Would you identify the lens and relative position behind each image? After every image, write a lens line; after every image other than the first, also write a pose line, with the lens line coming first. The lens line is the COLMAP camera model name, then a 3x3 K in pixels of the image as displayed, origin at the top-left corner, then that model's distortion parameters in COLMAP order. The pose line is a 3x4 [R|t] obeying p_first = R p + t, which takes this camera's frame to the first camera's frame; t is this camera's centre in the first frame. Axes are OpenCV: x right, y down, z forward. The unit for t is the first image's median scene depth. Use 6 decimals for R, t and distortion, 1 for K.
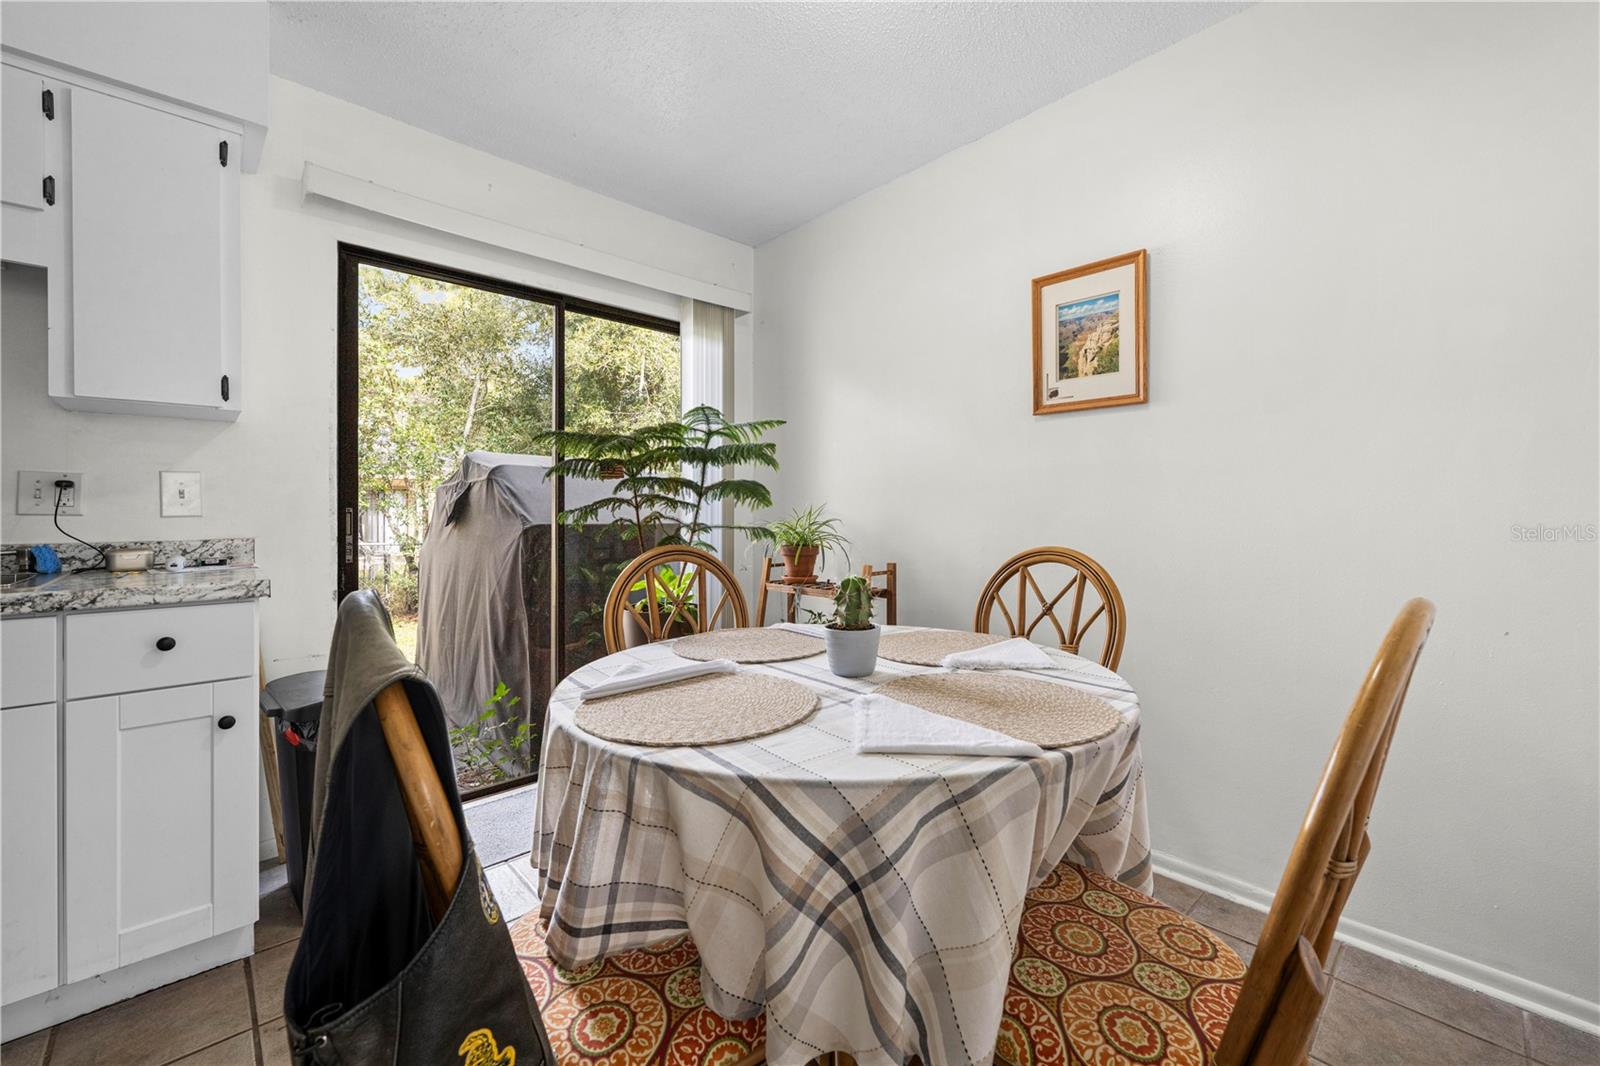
lens RADIAL K [[647.2, 0, 802.1], [0, 647.2, 512.8], [0, 0, 1]] dist [0.000638, -0.000573]
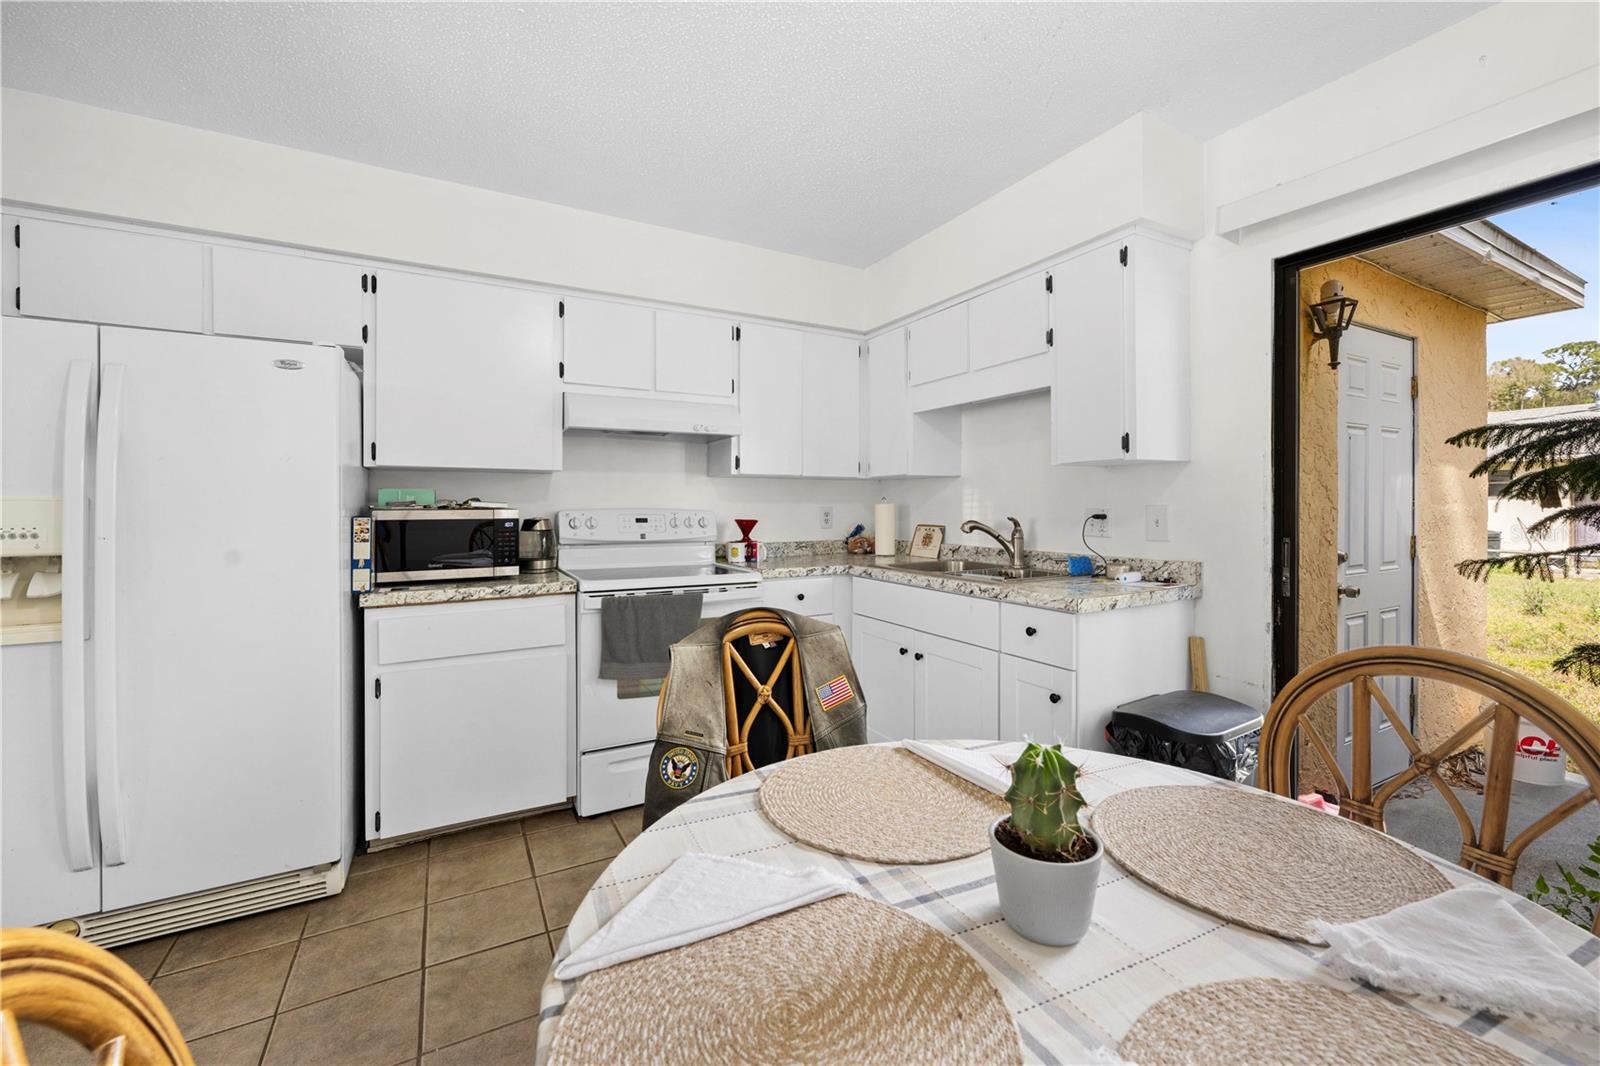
lens RADIAL K [[647.2, 0, 796.5], [0, 647.2, 506.3], [0, 0, 1]] dist [0.000638, -0.000573]
pose [[-0.250142, 0.004855, -0.968197, 0.428906], [0.005351, 0.999979, 0.003632, -0.068463], [0.968194, -0.004272, -0.250162, 0.615729]]
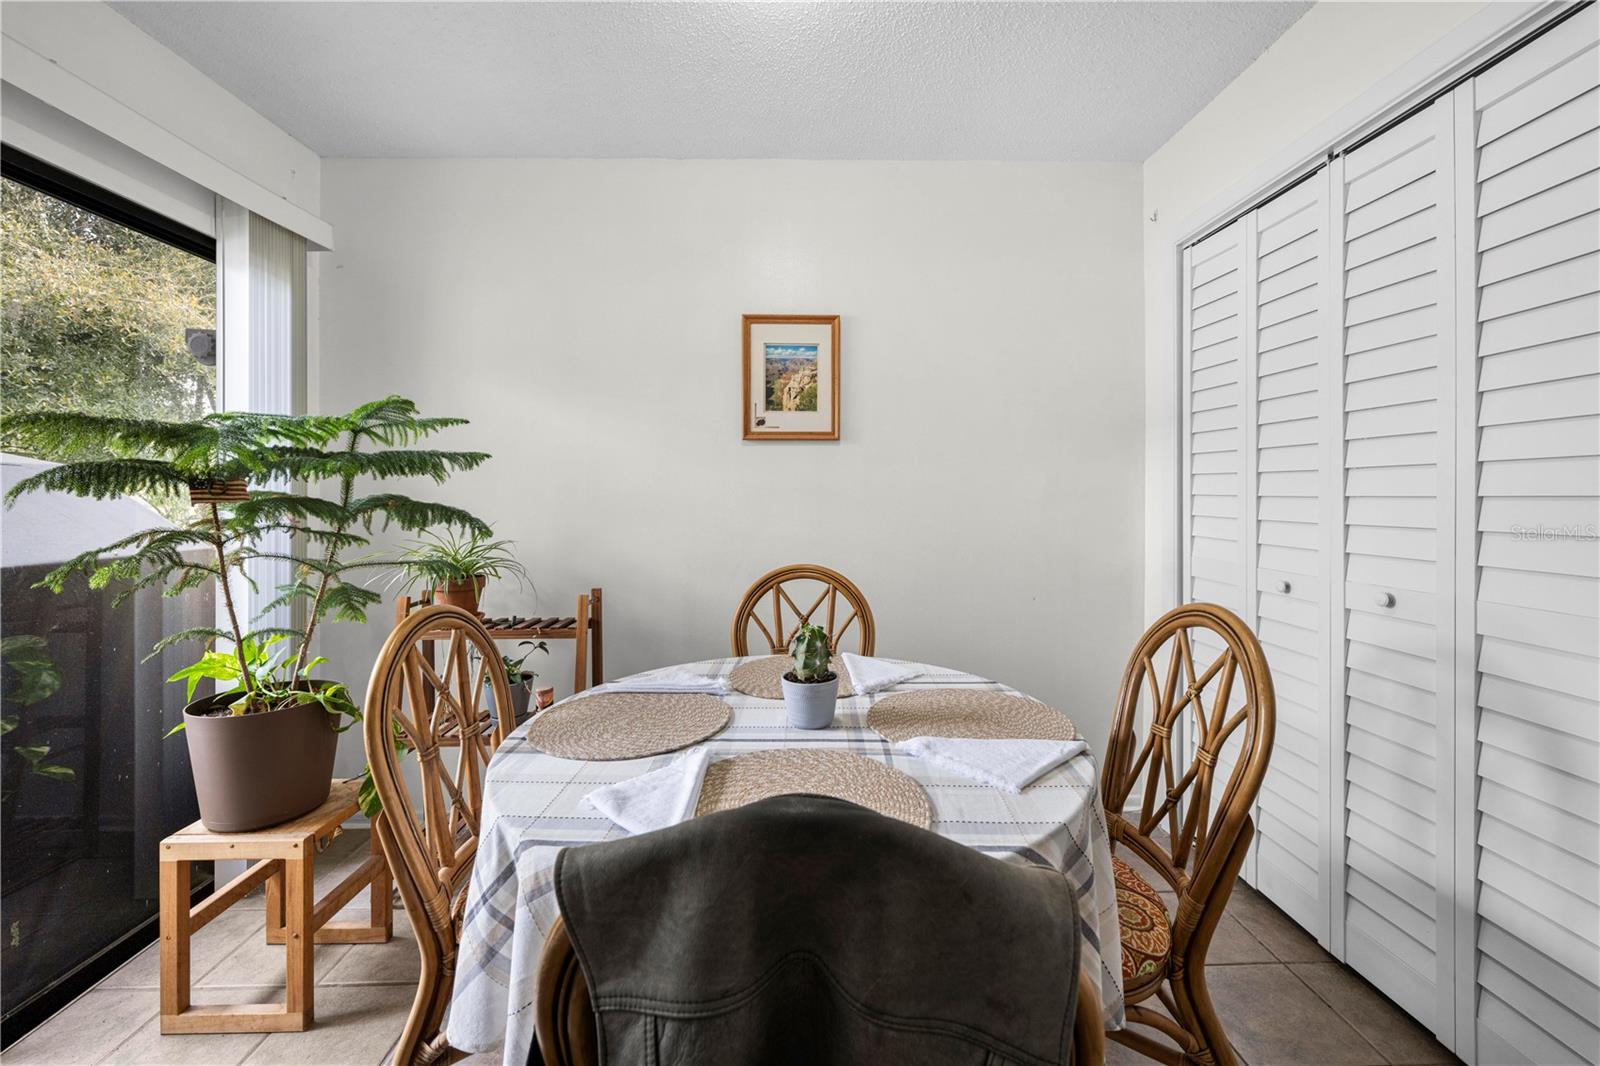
lens RADIAL K [[647.2, 0, 802.5], [0, 647.2, 501.5], [0, 0, 1]] dist [0.000638, -0.000573]
pose [[0.665820, -0.011383, 0.746026, -0.439844], [0.003364, 0.999919, 0.012255, -0.068461], [-0.746105, -0.005650, 0.665804, 0.230006]]
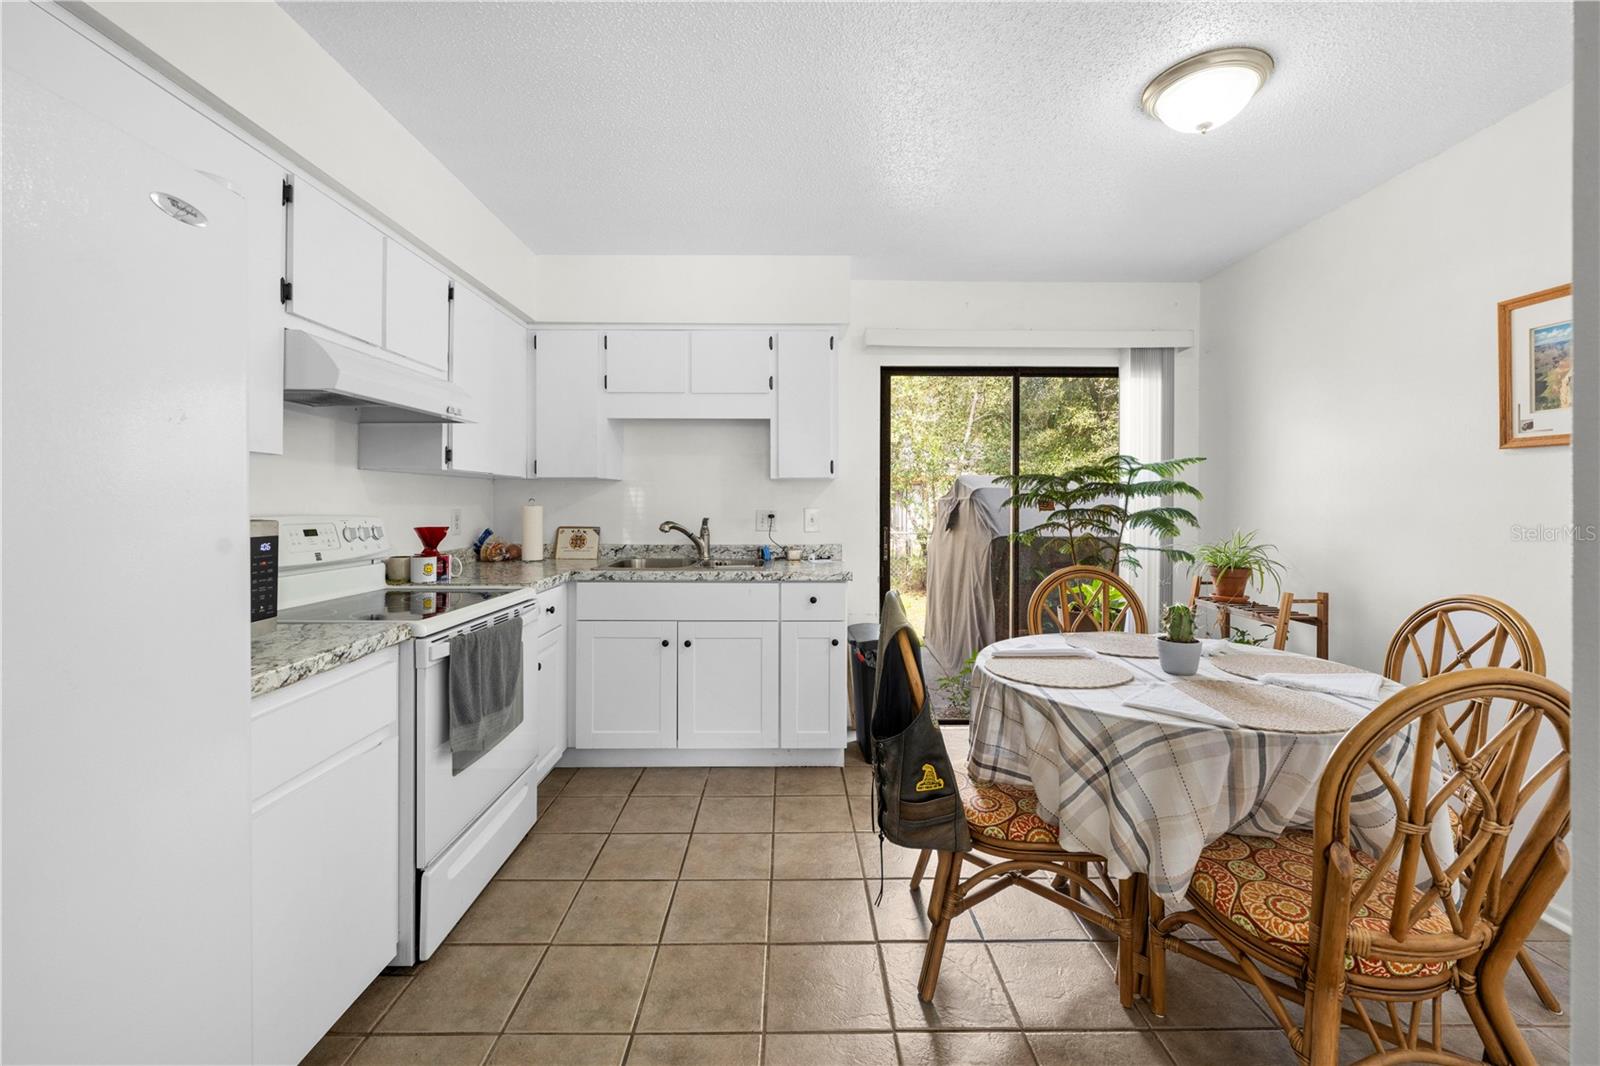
lens RADIAL K [[647.2, 0, 796.8], [0, 647.2, 503.3], [0, 0, 1]] dist [0.000638, -0.000573]
pose [[0.736634, 0.006169, -0.676263, 0.276098], [-0.002349, 0.999976, 0.006563, -0.087562], [0.676287, -0.003245, 0.736631, -0.409693]]
